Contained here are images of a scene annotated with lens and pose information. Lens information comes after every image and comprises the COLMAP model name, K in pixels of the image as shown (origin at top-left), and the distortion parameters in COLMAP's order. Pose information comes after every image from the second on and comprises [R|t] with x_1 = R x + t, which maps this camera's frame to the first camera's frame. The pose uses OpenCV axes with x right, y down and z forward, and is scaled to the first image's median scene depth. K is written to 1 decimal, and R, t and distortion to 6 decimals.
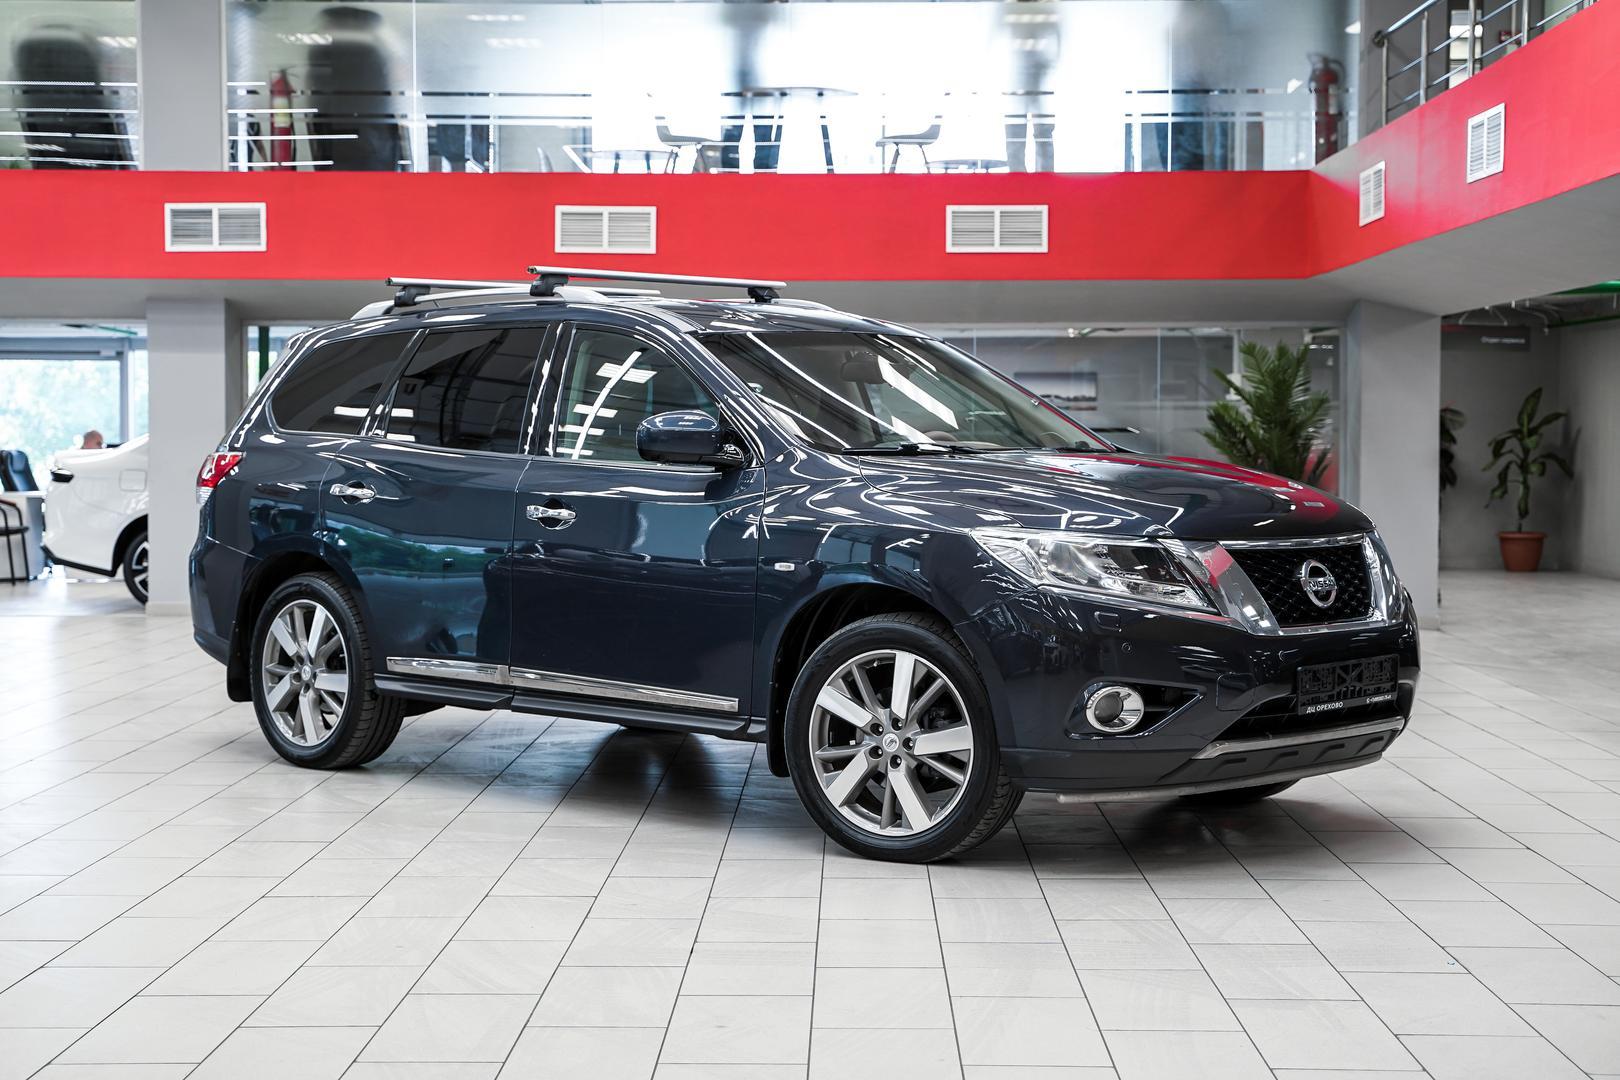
lens RADIAL K [[2439.4, 0, 810.0], [0, 2439.4, 540.0], [0, 0, 1]] dist [0.040634, 0.071442]
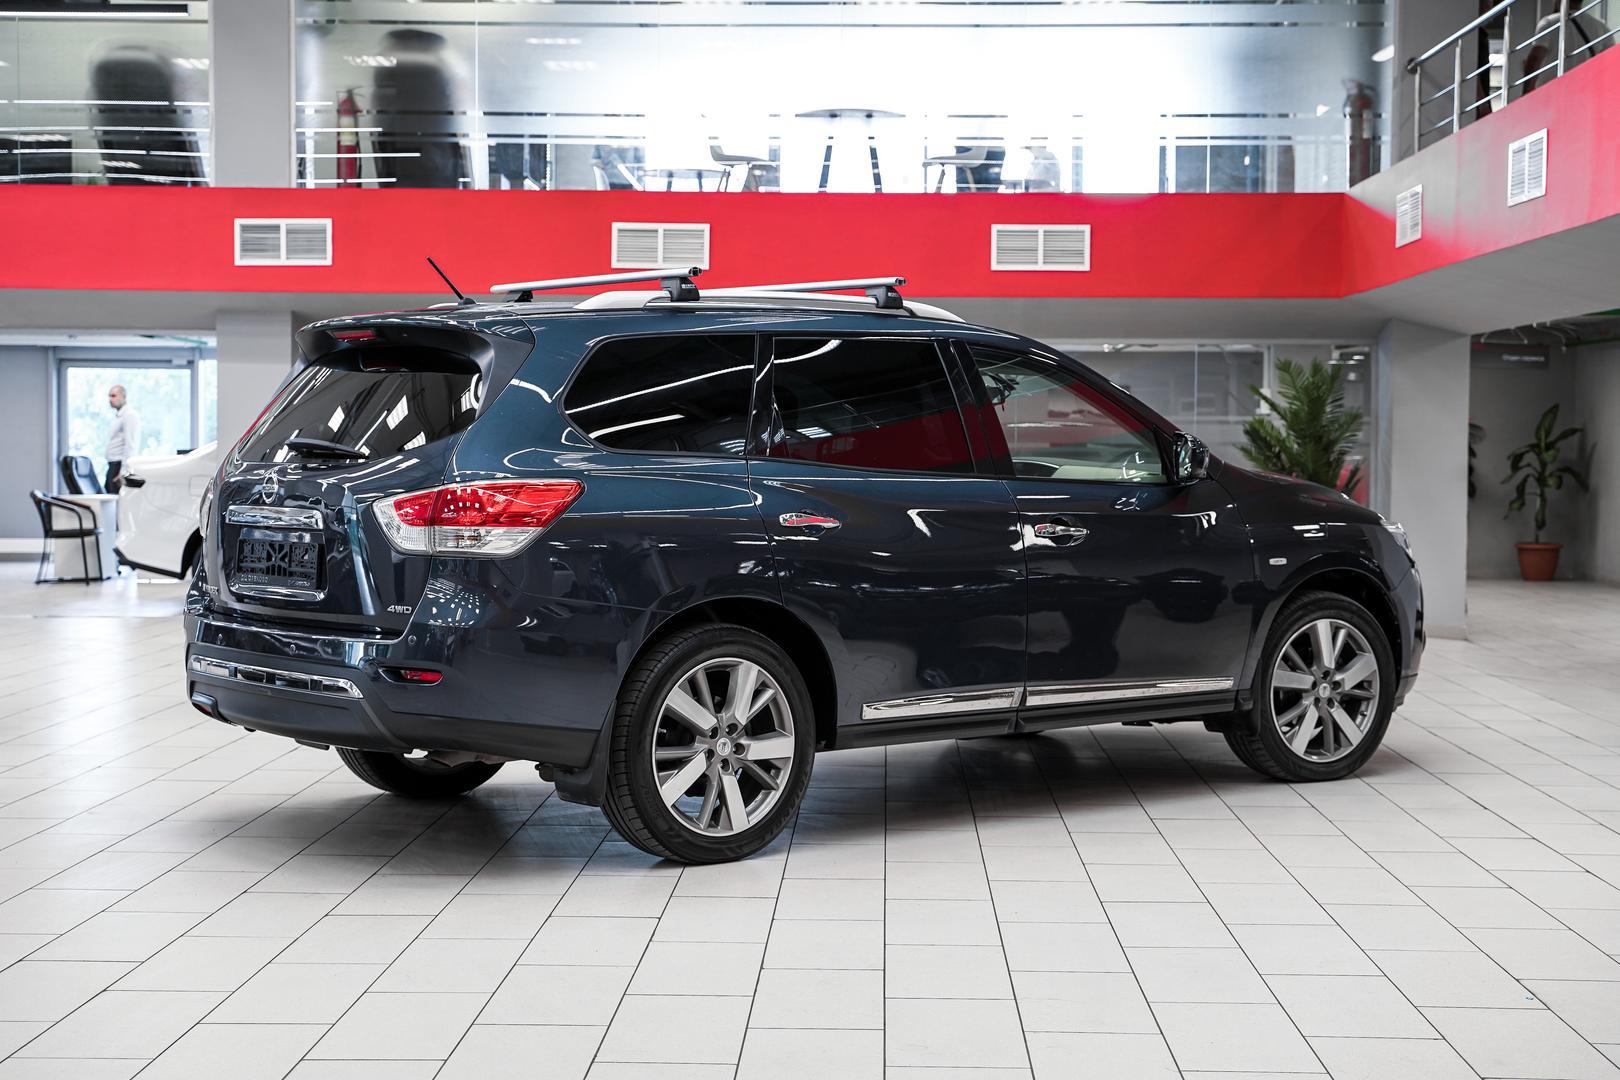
lens RADIAL K [[2311.6, 0, 824.3], [0, 2311.6, 540.5], [0, 0, 1]] dist [0.012105, 0.067937]
pose [[0.999947, 0.006895, -0.007640, -0.006006], [-0.006891, 0.999976, 0.000525, -0.003746], [0.007644, -0.000472, 0.999971, 0.024263]]
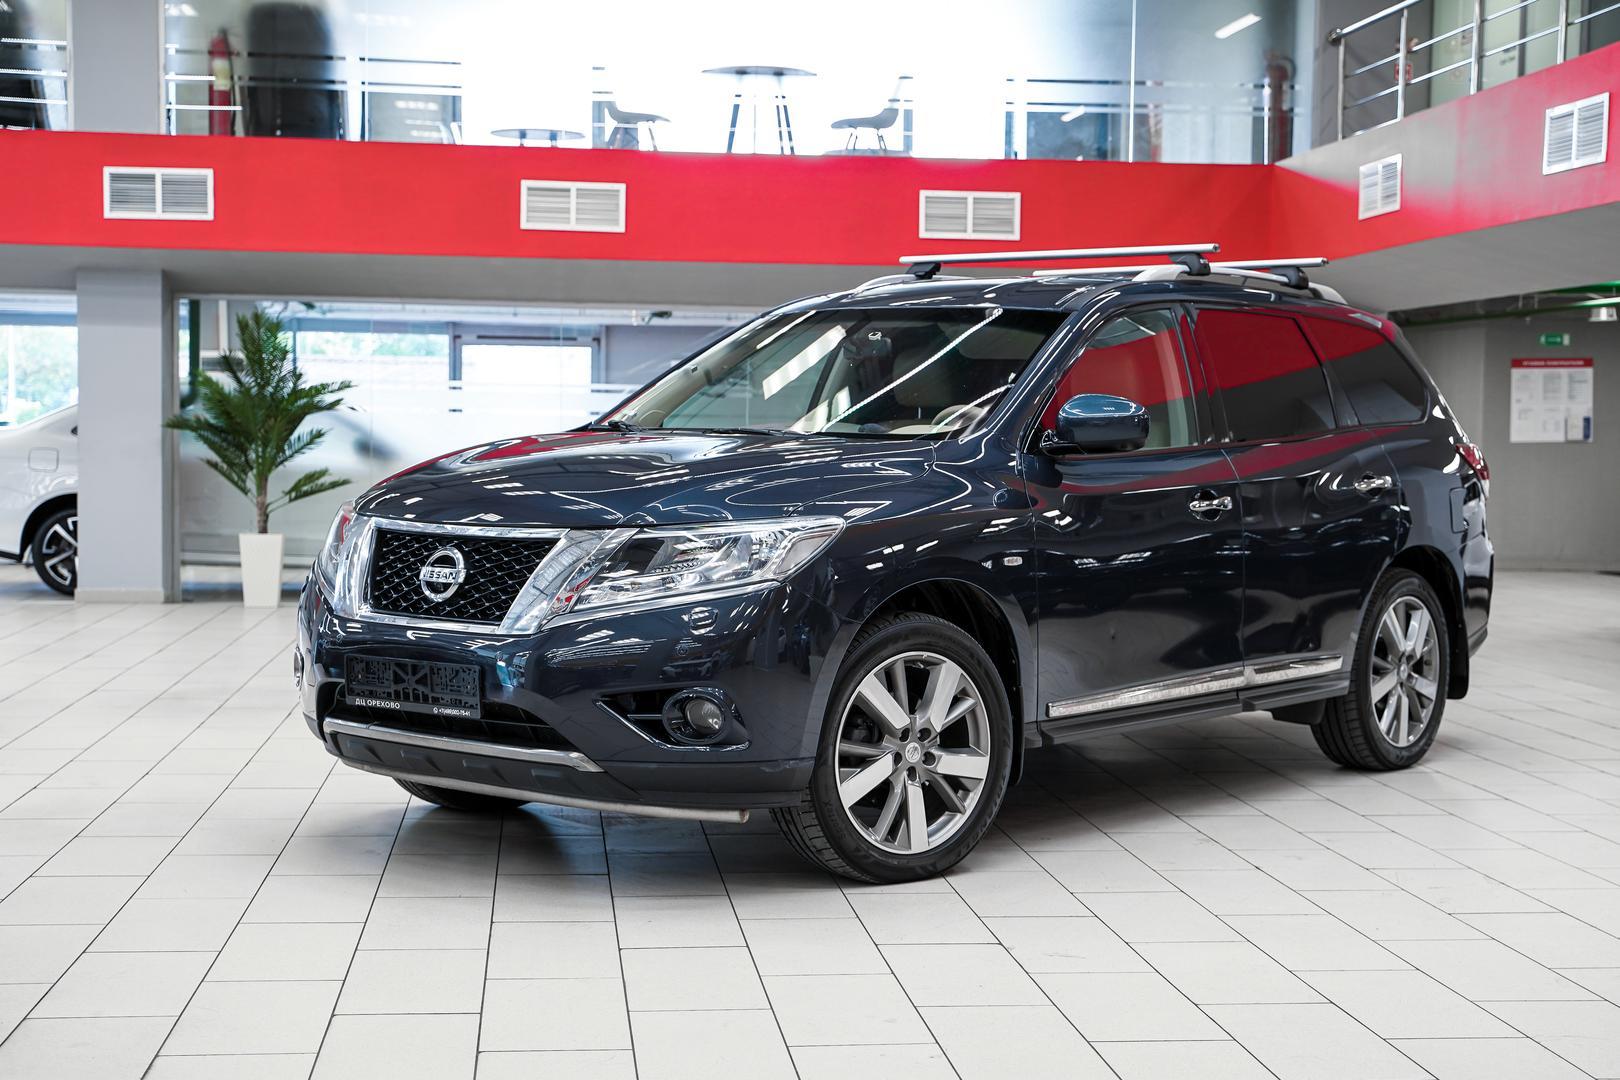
lens RADIAL K [[2311.6, 0, 824.3], [0, 2311.6, 540.5], [0, 0, 1]] dist [0.012105, 0.067937]
pose [[0.989866, 0.004218, 0.141945, -0.108021], [-0.006454, 0.999862, 0.015296, -0.008694], [-0.141861, -0.016057, 0.989756, 0.071813]]
